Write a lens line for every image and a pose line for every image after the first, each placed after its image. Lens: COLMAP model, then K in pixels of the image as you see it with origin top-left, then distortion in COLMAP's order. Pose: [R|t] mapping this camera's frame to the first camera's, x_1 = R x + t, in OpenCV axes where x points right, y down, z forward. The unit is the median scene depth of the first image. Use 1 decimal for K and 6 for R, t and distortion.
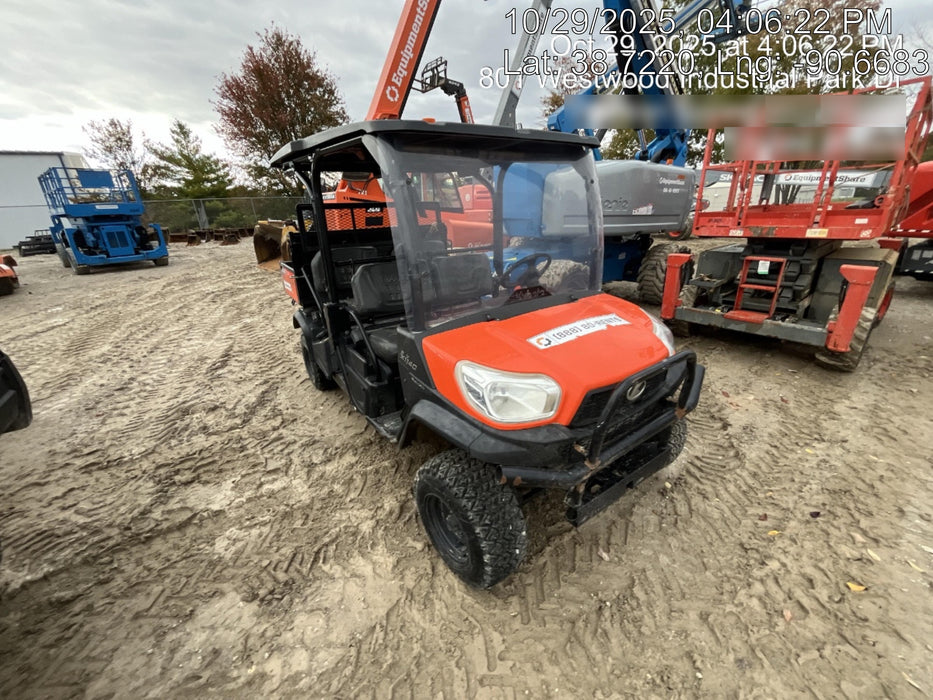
lens RADIAL K [[380.0, 0, 466.5], [0, 380.0, 350.0], [0, 0, 1]] dist [-0.000867, -0.000111]
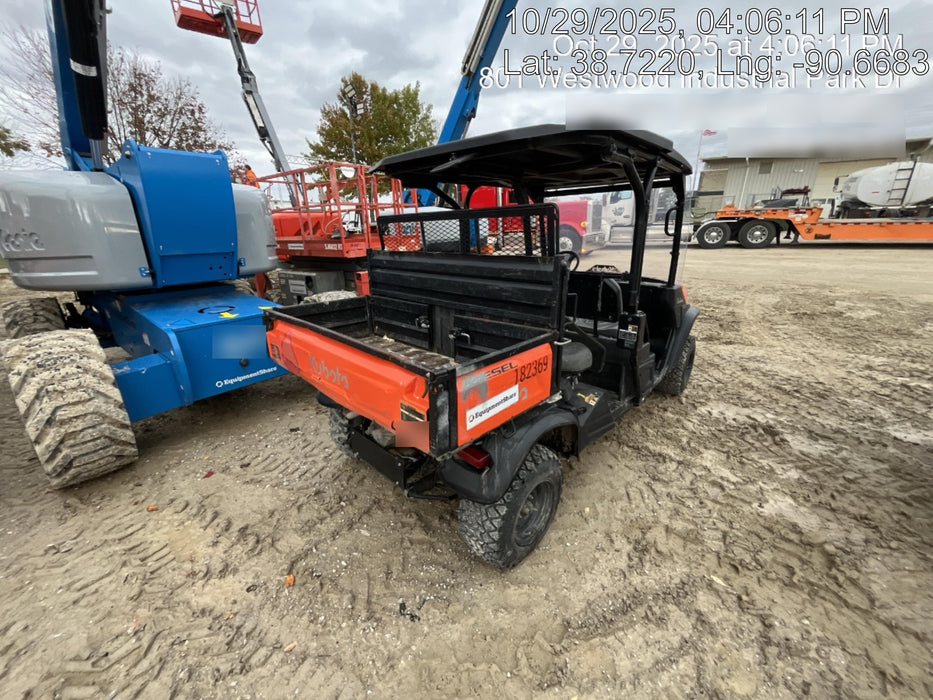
lens RADIAL K [[376.2, 0, 466.5], [0, 376.2, 350.0], [0, 0, 1]] dist [0.000459, 0.000005]
pose [[-0.199248, -0.259089, 0.945078, -1.090087], [0.380291, 0.868390, 0.318241, -0.463995], [-0.903149, 0.422814, -0.074496, 1.378364]]
